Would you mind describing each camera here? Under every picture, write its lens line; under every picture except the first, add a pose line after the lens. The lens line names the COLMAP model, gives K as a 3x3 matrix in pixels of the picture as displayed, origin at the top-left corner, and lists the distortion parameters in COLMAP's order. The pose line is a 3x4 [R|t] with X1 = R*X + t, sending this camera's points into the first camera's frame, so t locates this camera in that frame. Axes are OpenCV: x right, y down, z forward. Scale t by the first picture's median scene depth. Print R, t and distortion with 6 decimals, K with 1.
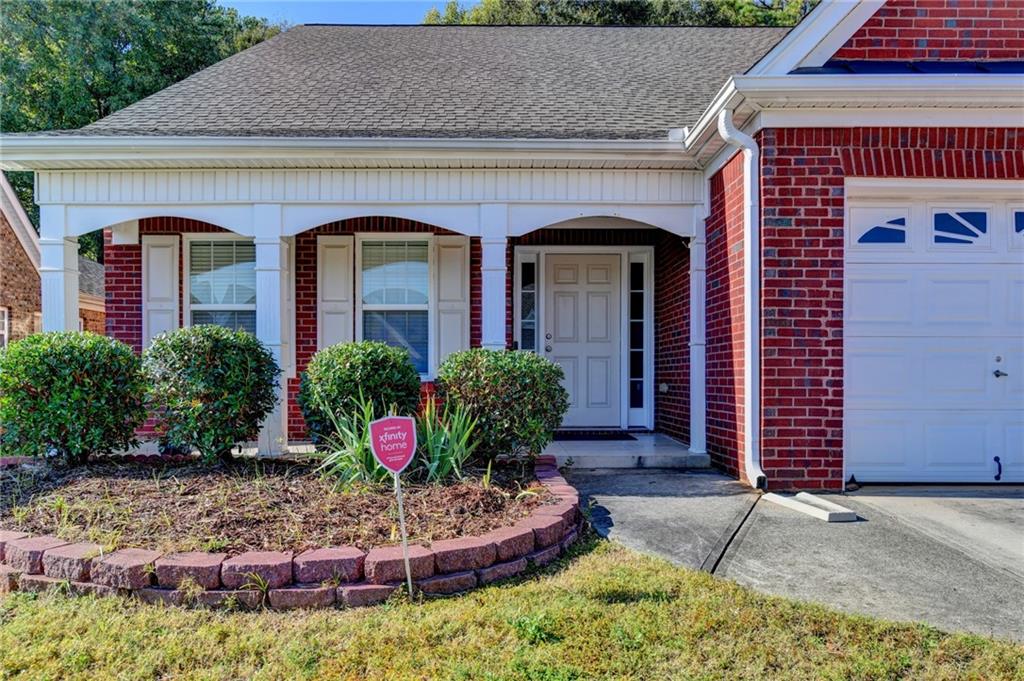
lens RADIAL K [[664.1, 0, 513.7], [0, 664.1, 384.5], [0, 0, 1]] dist [0.000726, -0.000764]
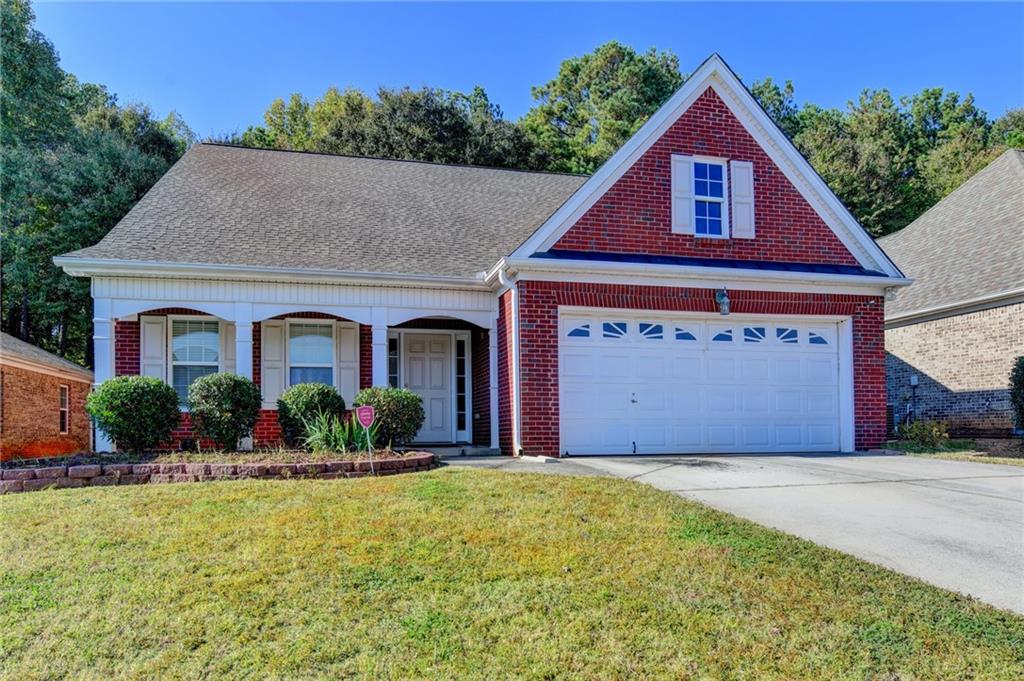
lens RADIAL K [[646.5, 0, 485.8], [0, 646.5, 428.0], [0, 0, 1]] dist [-0.001916, -0.001028]
pose [[0.976551, -0.005565, 0.215215, -0.147204], [0.011502, 0.999587, -0.026343, 0.113019], [-0.214979, 0.028201, 0.976211, -0.846383]]
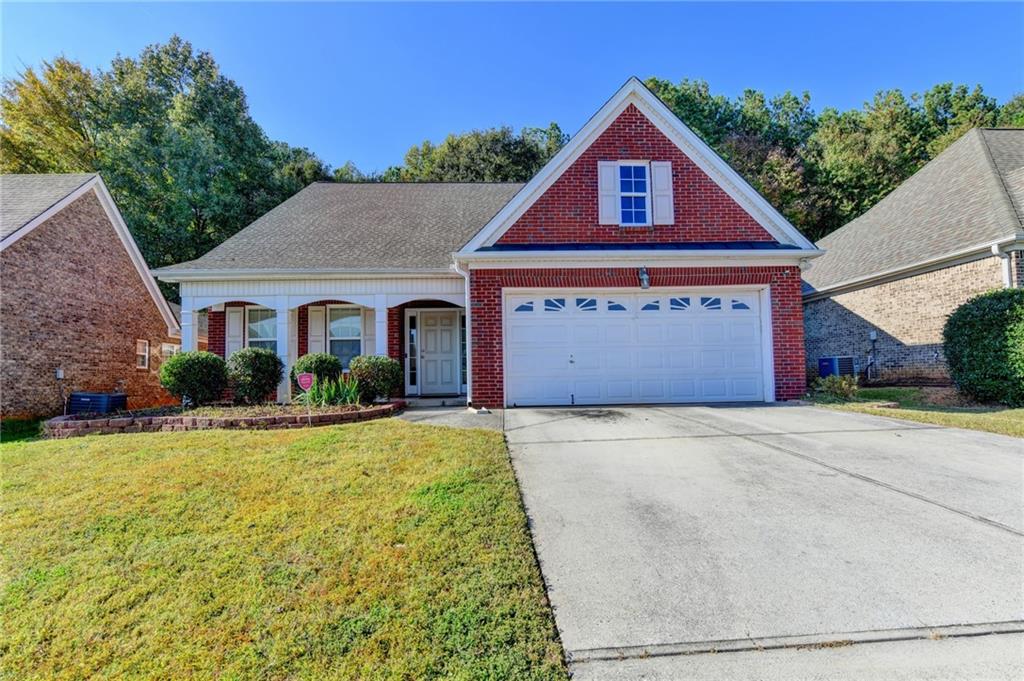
lens RADIAL K [[477.8, 0, 510.9], [0, 477.8, 360.4], [0, 0, 1]] dist [-0.003707, -0.000640]
pose [[0.999074, -0.016517, 0.039717, 0.421468], [0.018809, 0.998136, -0.058051, 0.079269], [-0.038684, 0.058745, 0.997523, -0.801816]]
